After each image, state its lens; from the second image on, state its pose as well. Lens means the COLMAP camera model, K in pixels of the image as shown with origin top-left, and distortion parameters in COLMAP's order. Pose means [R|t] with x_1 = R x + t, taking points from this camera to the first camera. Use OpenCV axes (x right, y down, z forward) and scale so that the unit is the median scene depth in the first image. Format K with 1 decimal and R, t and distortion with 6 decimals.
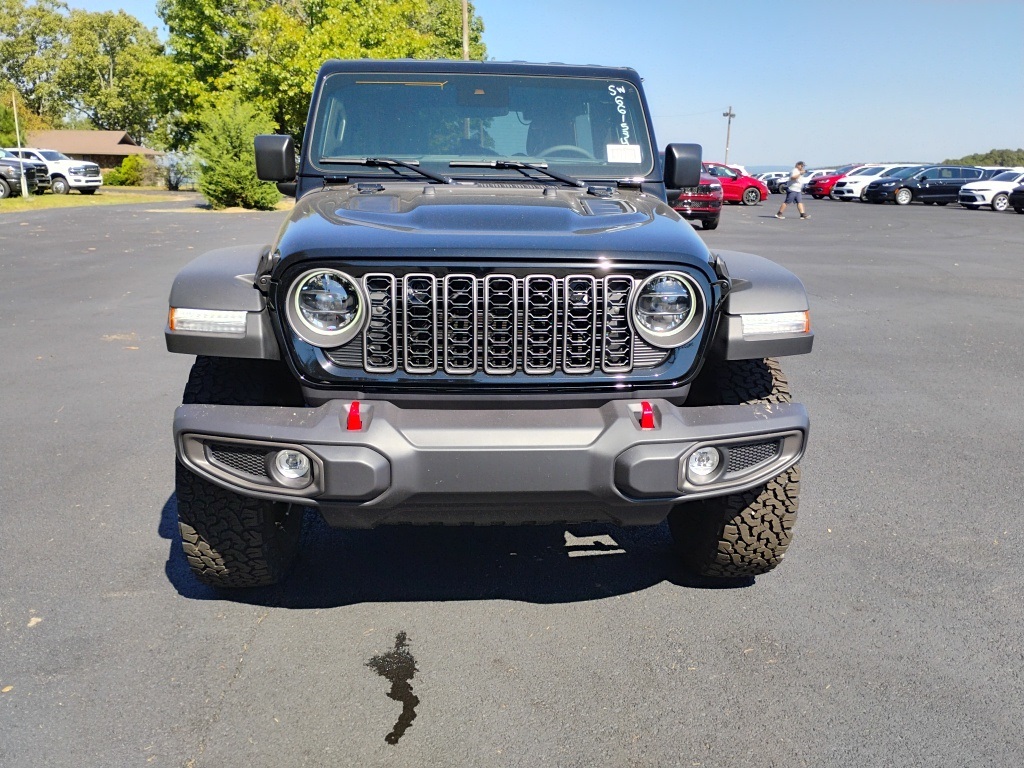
lens RADIAL K [[833.3, 0, 512.1], [0, 833.3, 387.1], [0, 0, 1]] dist [0.015265, -0.033657]
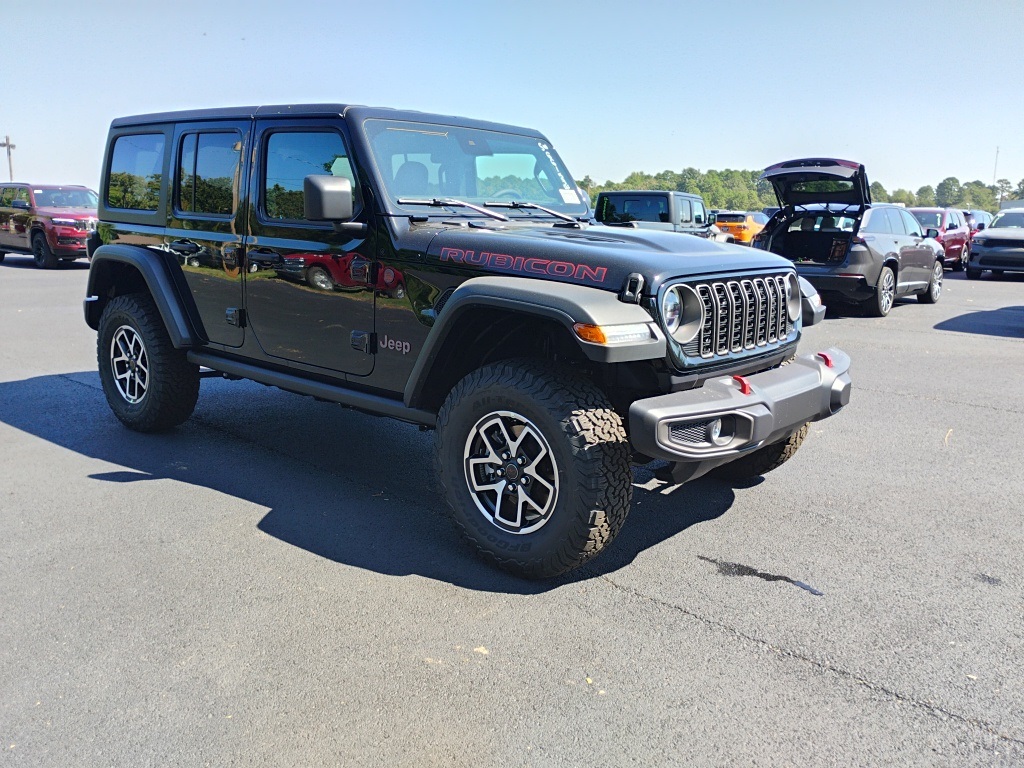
lens RADIAL K [[833.3, 0, 510.4], [0, 833.3, 379.7], [0, 0, 1]] dist [0.015265, -0.033657]
pose [[0.720739, -0.141571, 0.678596, -0.896964], [0.169577, 0.985189, 0.025425, -0.048836], [-0.672145, 0.096749, 0.734071, 0.142612]]
